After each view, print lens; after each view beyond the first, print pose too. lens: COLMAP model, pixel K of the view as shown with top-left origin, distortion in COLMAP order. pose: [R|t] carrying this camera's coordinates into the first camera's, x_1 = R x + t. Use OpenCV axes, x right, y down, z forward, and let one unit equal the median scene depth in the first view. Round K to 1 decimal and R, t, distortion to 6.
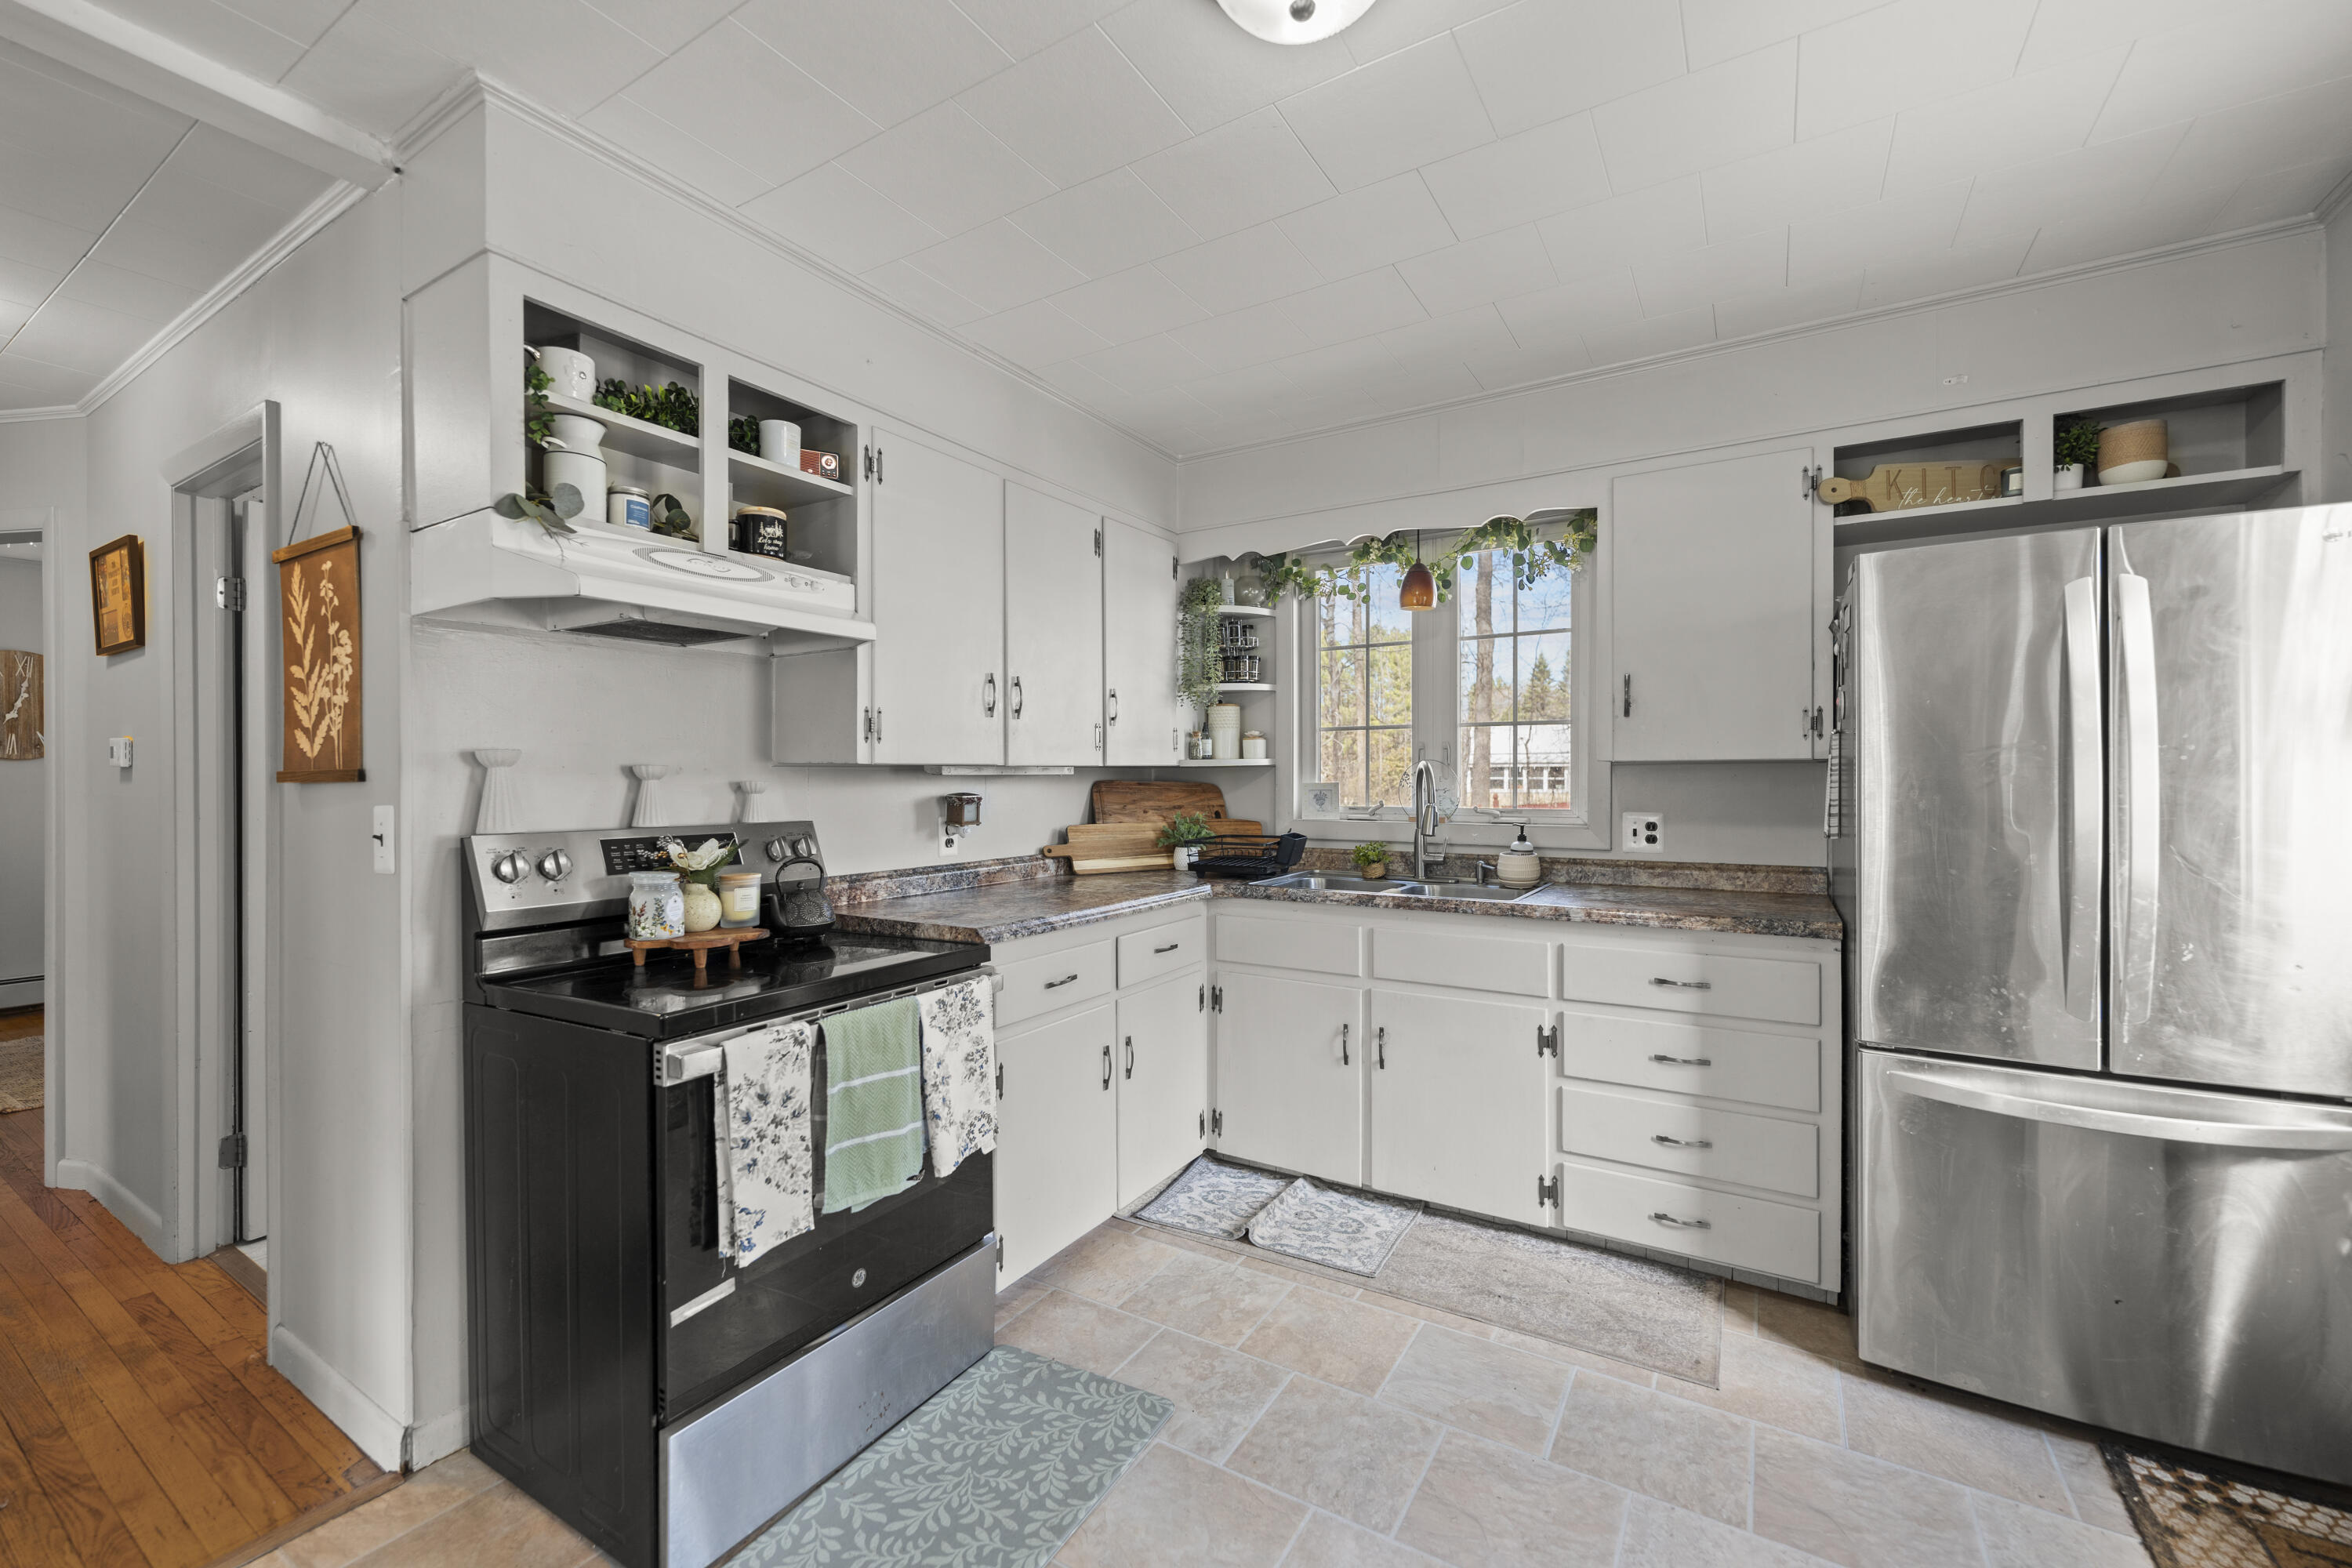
lens RADIAL K [[951.8, 0, 1176.7], [0, 951.8, 781.2], [0, 0, 1]] dist [0.001271, -0.000032]
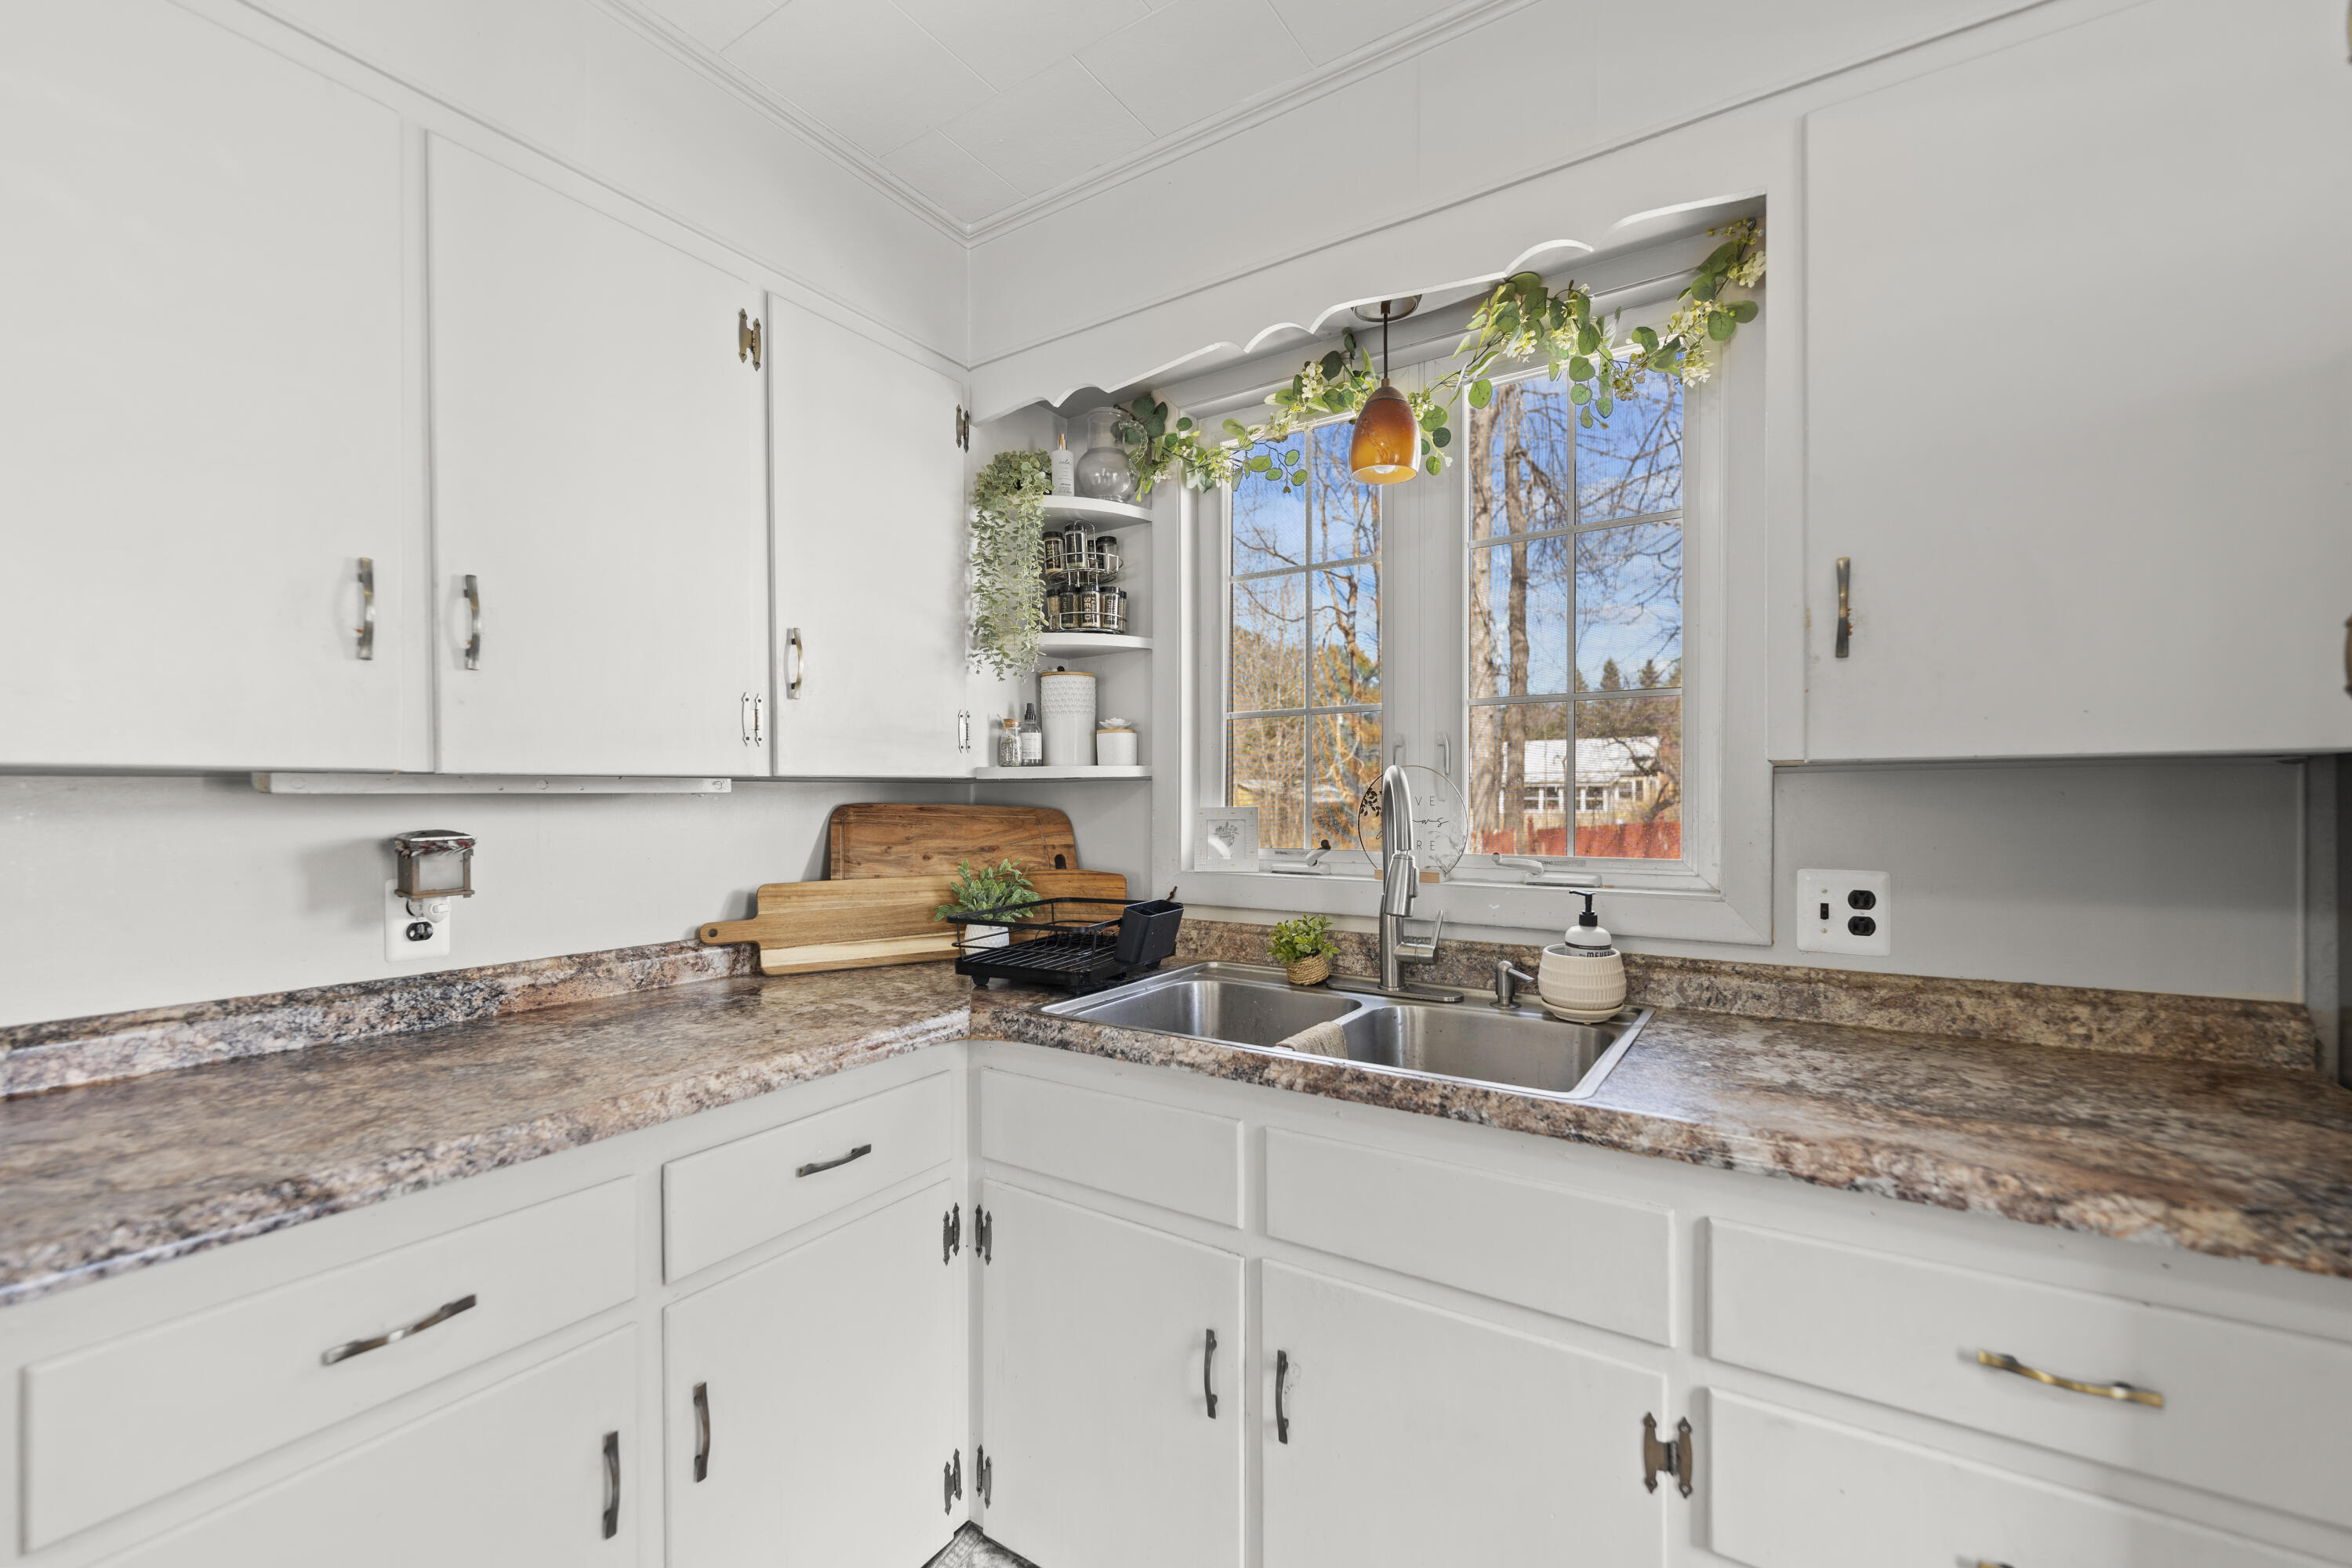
lens RADIAL K [[960.0, 0, 1184.4], [0, 960.0, 803.8], [0, 0, 1]] dist [-0.000251, -0.000211]
pose [[0.999750, -0.000751, -0.022356, 0.183079], [0.000803, 0.999997, 0.002324, -0.002483], [0.022354, -0.002341, 0.999747, 0.555084]]
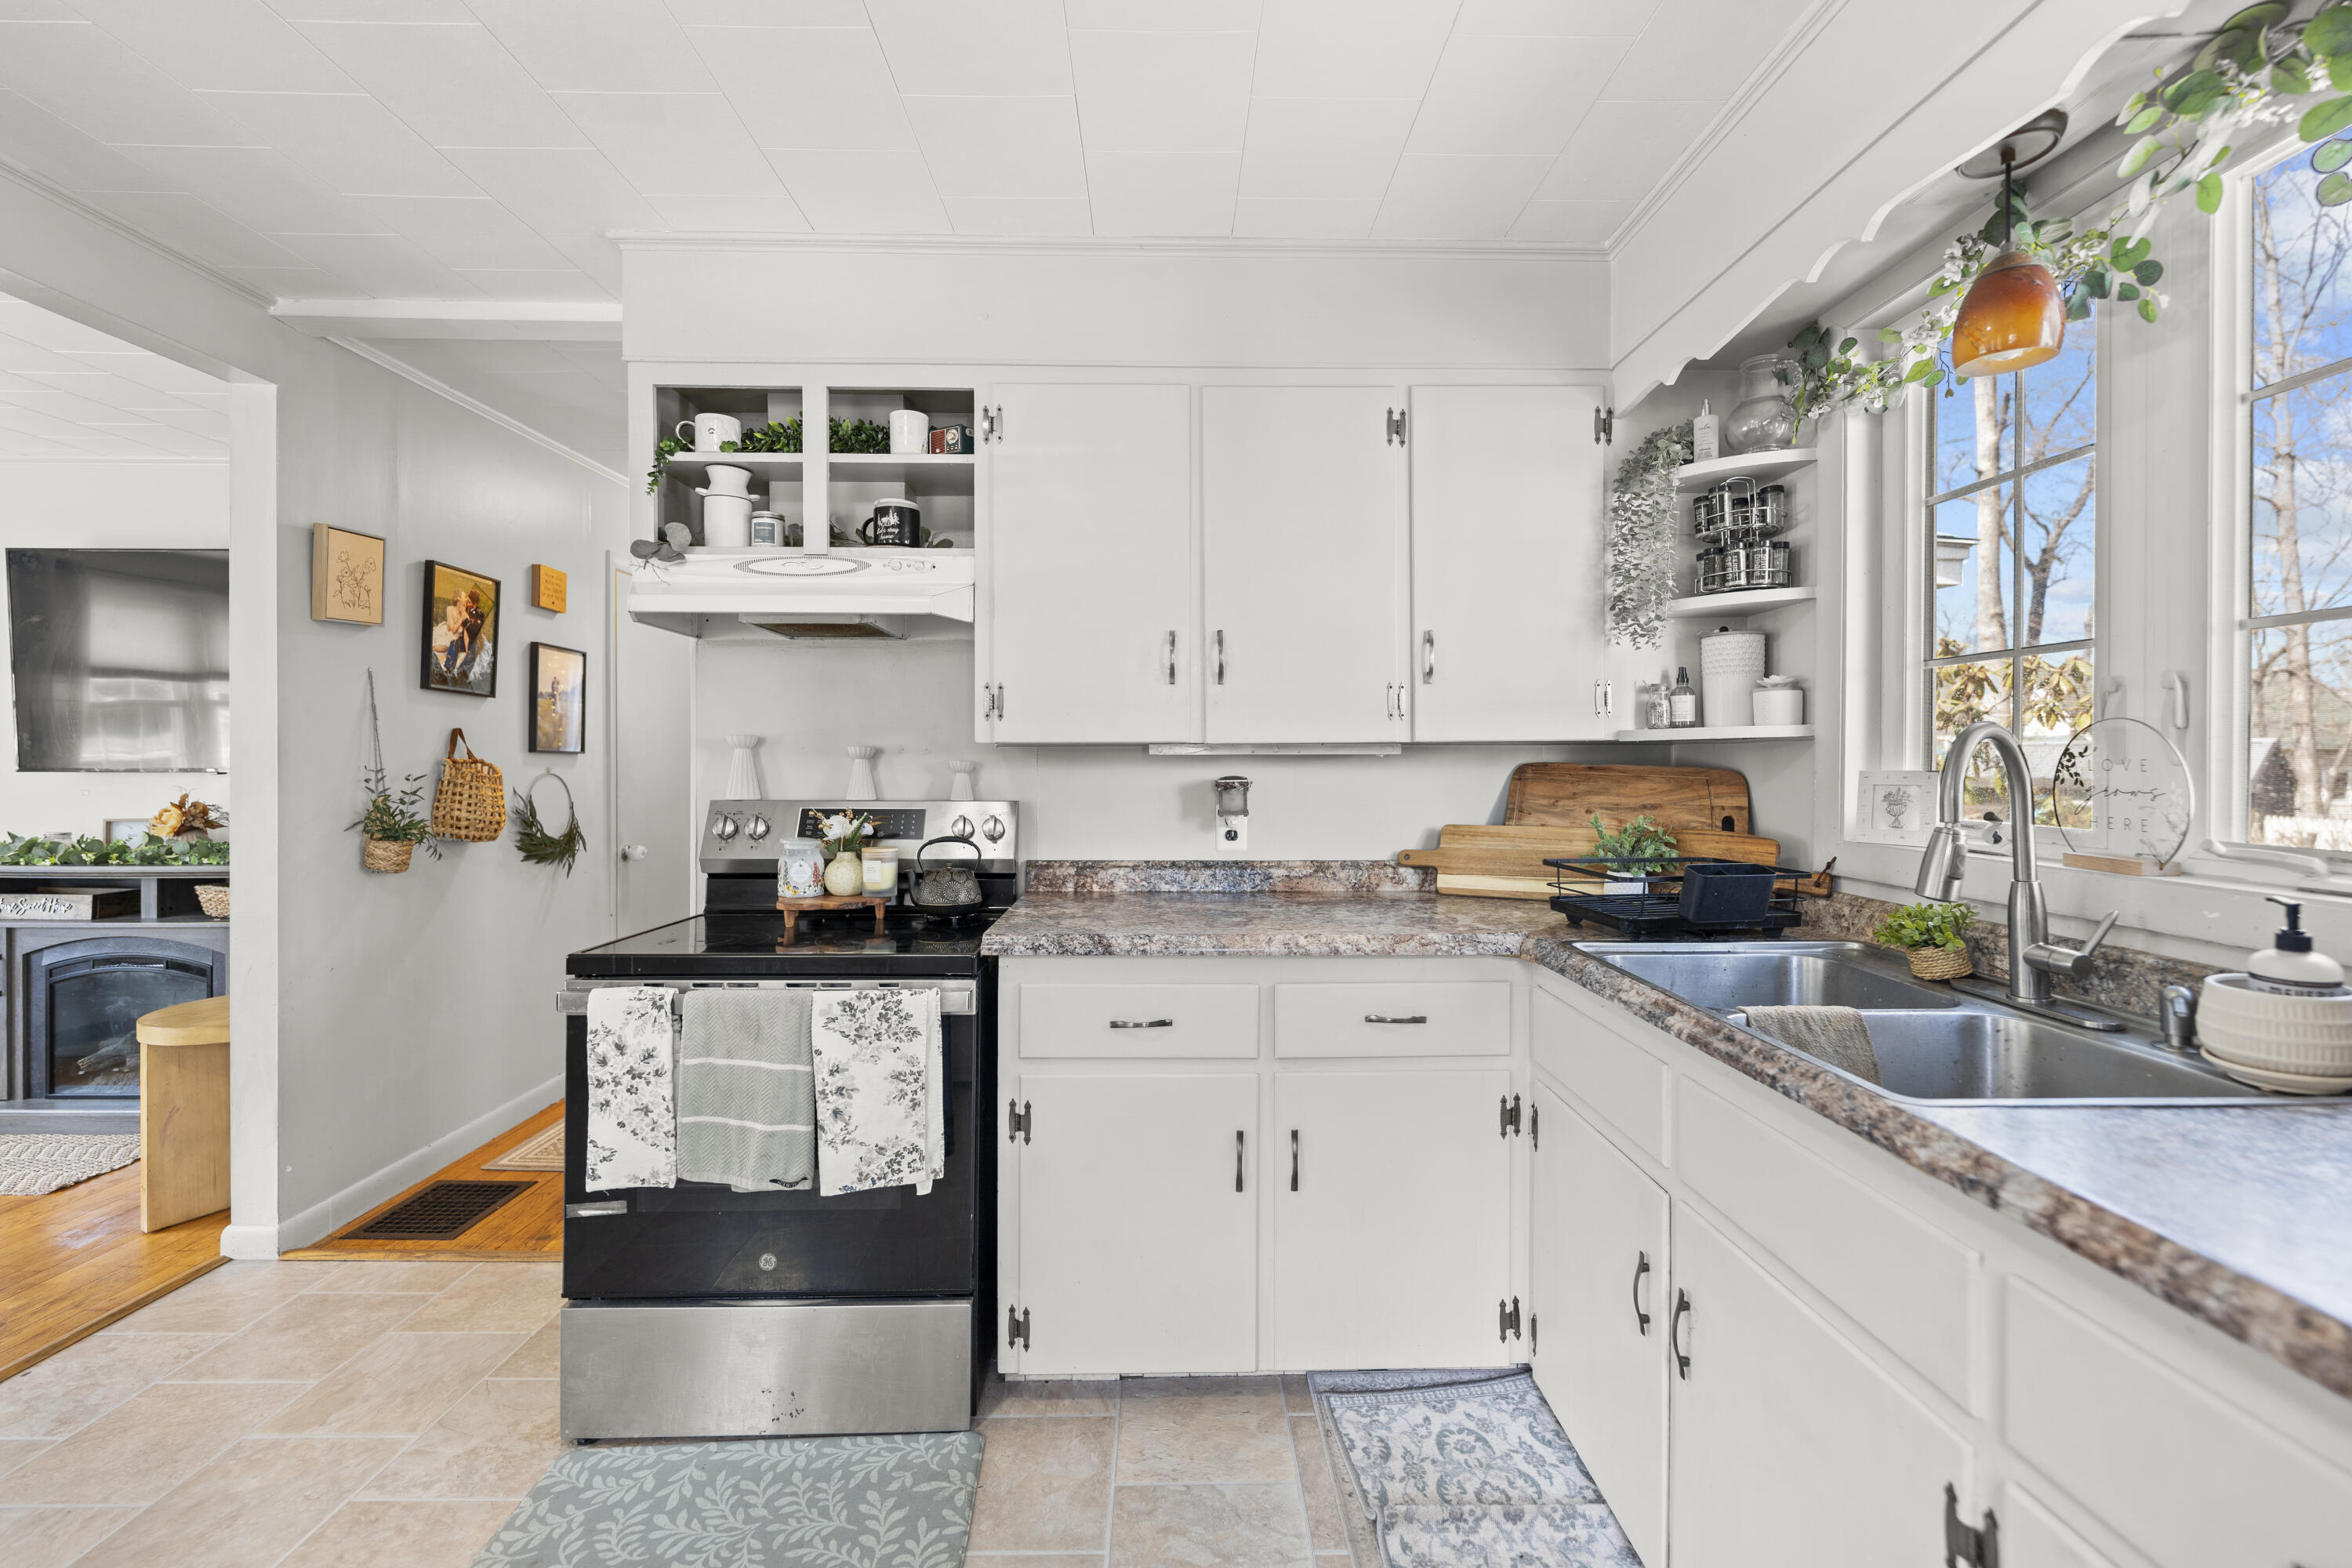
lens RADIAL K [[962.7, 0, 1178.9], [0, 962.7, 760.1], [0, 0, 1]] dist [0.001151, -0.000129]
pose [[0.541116, 0.005014, -0.840933, 0.490867], [-0.005522, 0.999982, 0.002409, -0.003967], [0.840930, 0.003340, 0.541134, 0.541627]]
